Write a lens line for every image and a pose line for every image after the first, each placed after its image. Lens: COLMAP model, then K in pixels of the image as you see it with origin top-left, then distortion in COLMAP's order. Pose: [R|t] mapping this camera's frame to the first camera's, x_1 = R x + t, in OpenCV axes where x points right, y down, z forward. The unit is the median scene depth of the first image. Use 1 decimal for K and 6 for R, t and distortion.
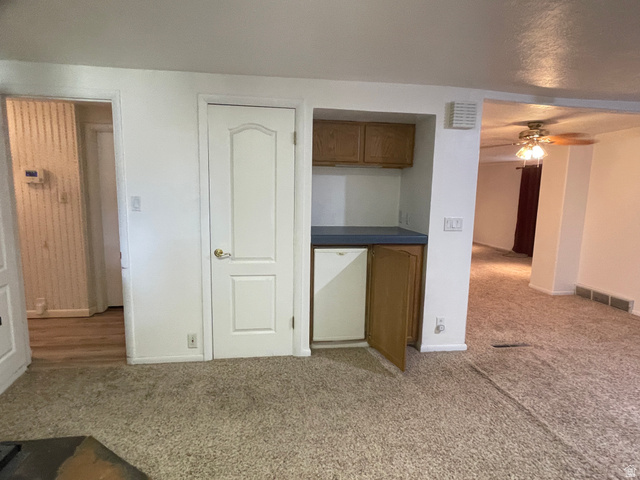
lens RADIAL K [[341.6, 0, 320.0], [0, 341.6, 240.0], [0, 0, 1]] dist [-0.005683, -0.001823]
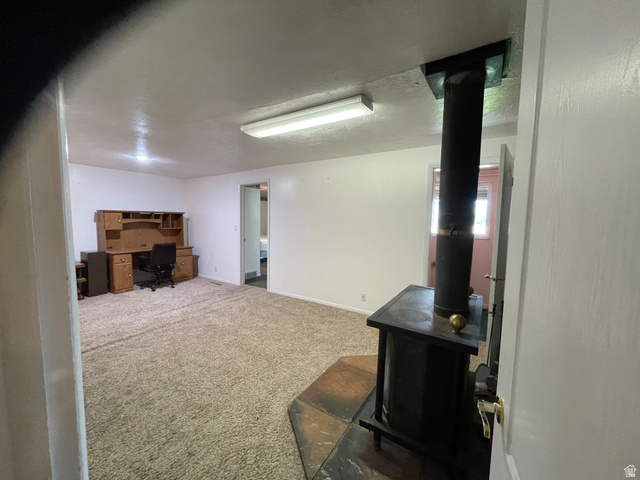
lens RADIAL K [[256.7, 0, 320.0], [0, 256.7, 240.0], [0, 0, 1]] dist [-0.000141, -0.000008]
pose [[-0.745002, -0.090286, 0.660924, -0.744665], [0.061746, 0.977210, 0.203094, -0.140307], [-0.664198, 0.192115, -0.722449, 0.925095]]
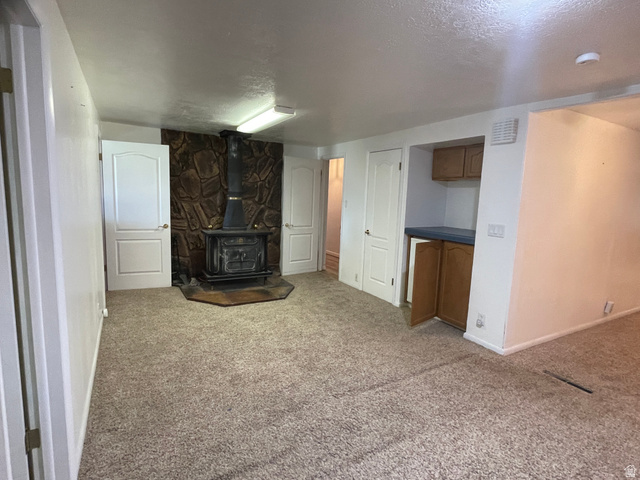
lens RADIAL K [[341.6, 0, 320.0], [0, 341.6, 240.0], [0, 0, 1]] dist [-0.005683, -0.001823]
pose [[0.360006, 0.115072, -0.925826, 1.286351], [-0.160830, 0.985162, 0.059909, 0.011759], [0.918983, 0.127333, 0.373171, 0.082932]]
